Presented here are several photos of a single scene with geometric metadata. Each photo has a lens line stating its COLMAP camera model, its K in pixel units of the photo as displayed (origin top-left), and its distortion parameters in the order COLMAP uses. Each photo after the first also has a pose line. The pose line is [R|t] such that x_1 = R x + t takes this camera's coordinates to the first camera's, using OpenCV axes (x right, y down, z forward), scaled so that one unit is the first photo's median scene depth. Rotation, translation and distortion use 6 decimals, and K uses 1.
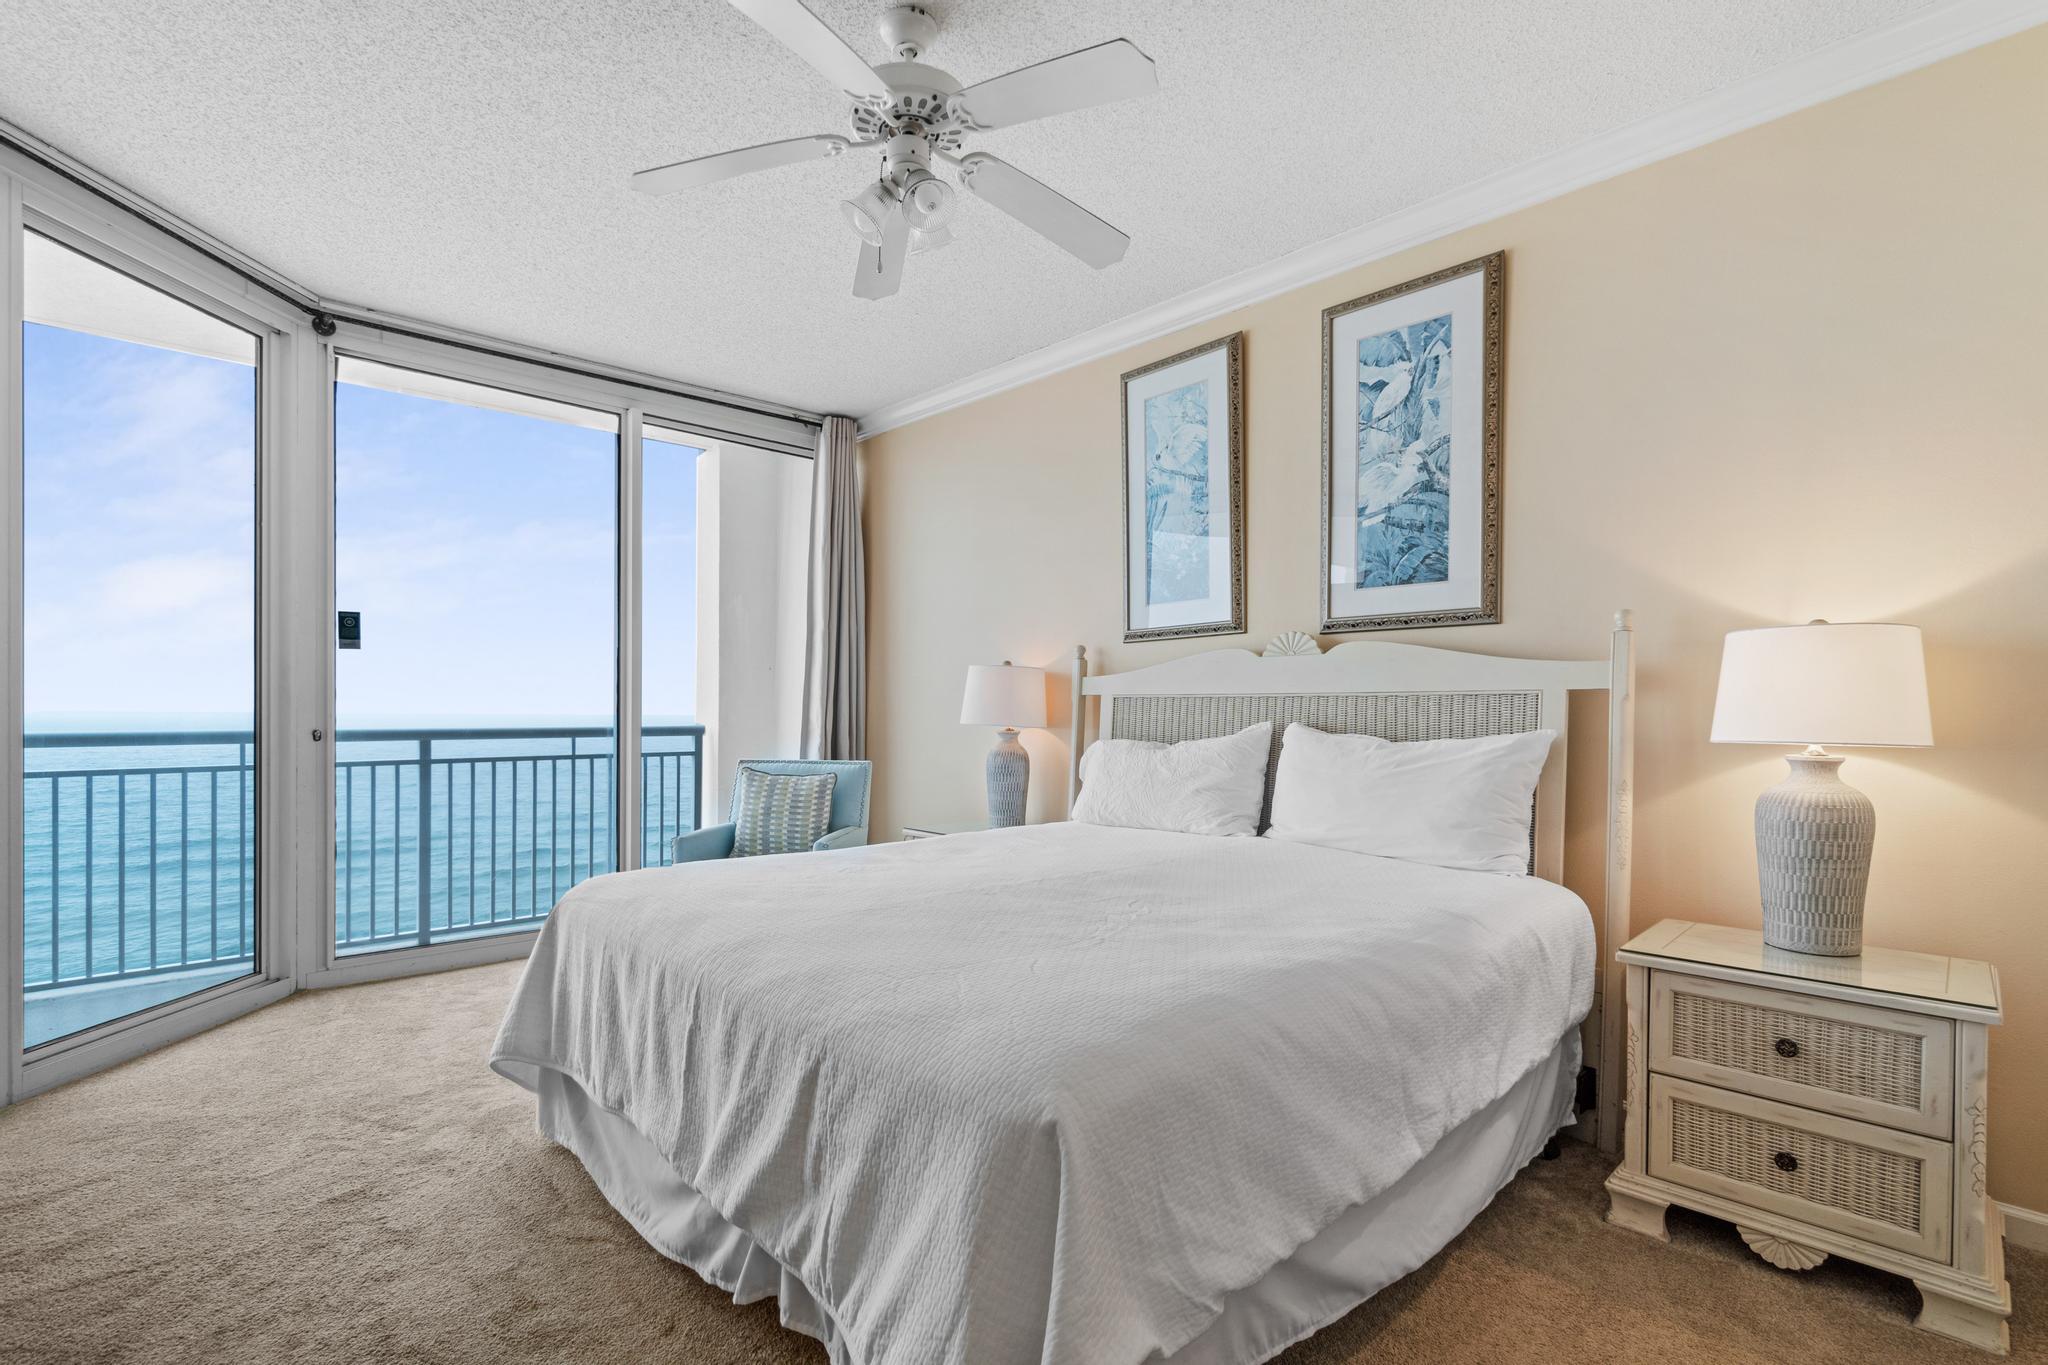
lens RADIAL K [[959.7, 0, 1020.9], [0, 959.7, 692.8], [0, 0, 1]] dist [-0.001463, -0.000154]
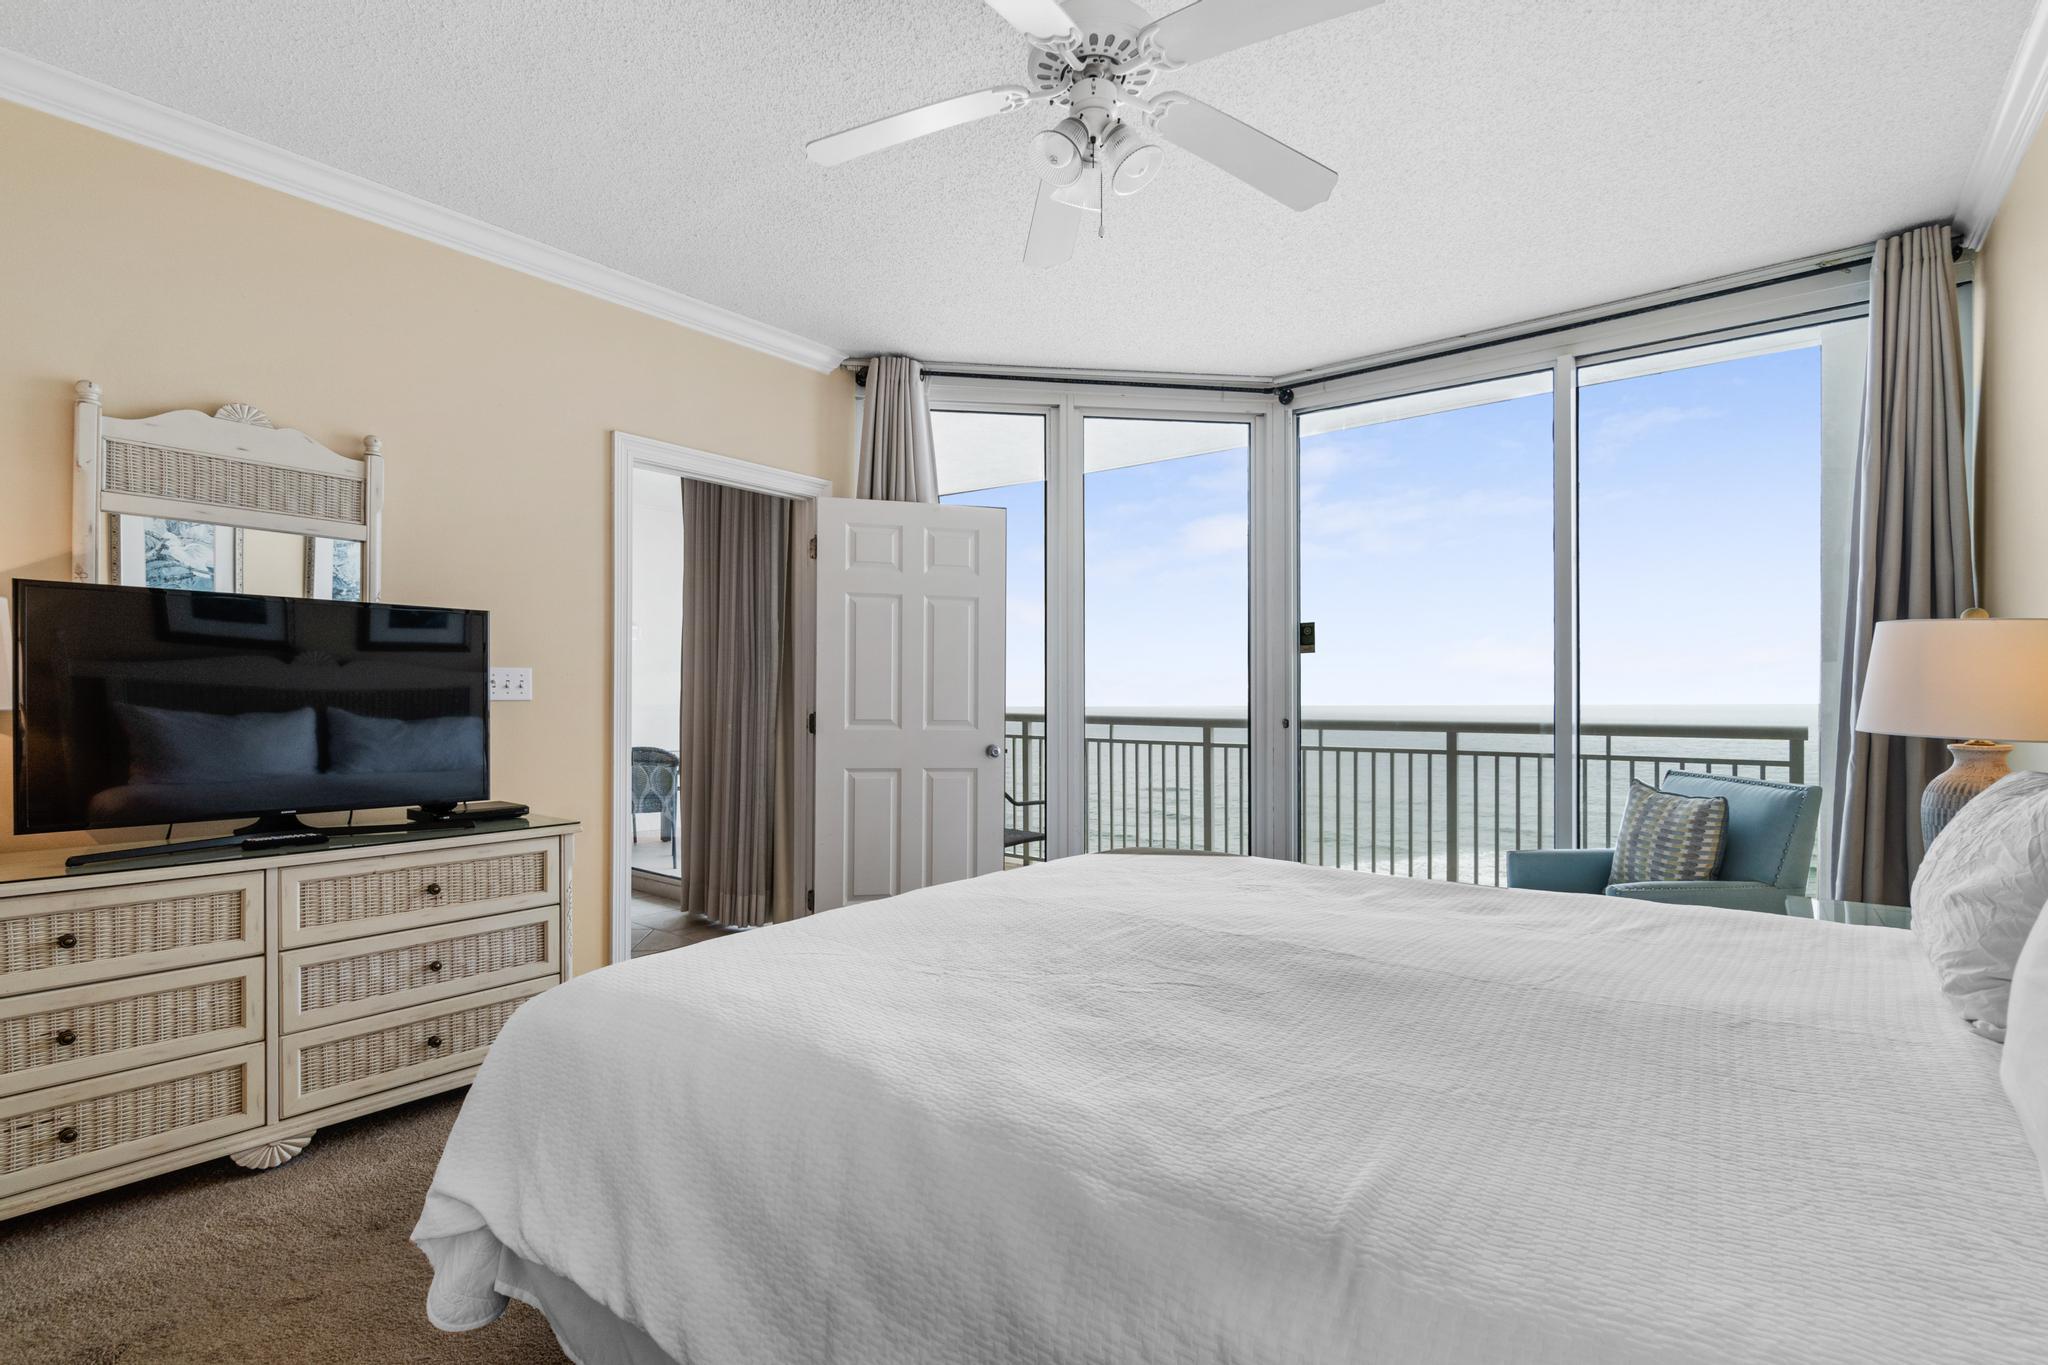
lens RADIAL K [[959.7, 0, 1020.9], [0, 959.7, 692.8], [0, 0, 1]] dist [-0.001463, -0.000154]
pose [[0.148285, -0.009720, -0.988897, 0.448178], [0.013234, 0.999882, -0.007844, 0.009400], [0.988856, -0.011924, 0.148396, 0.455809]]
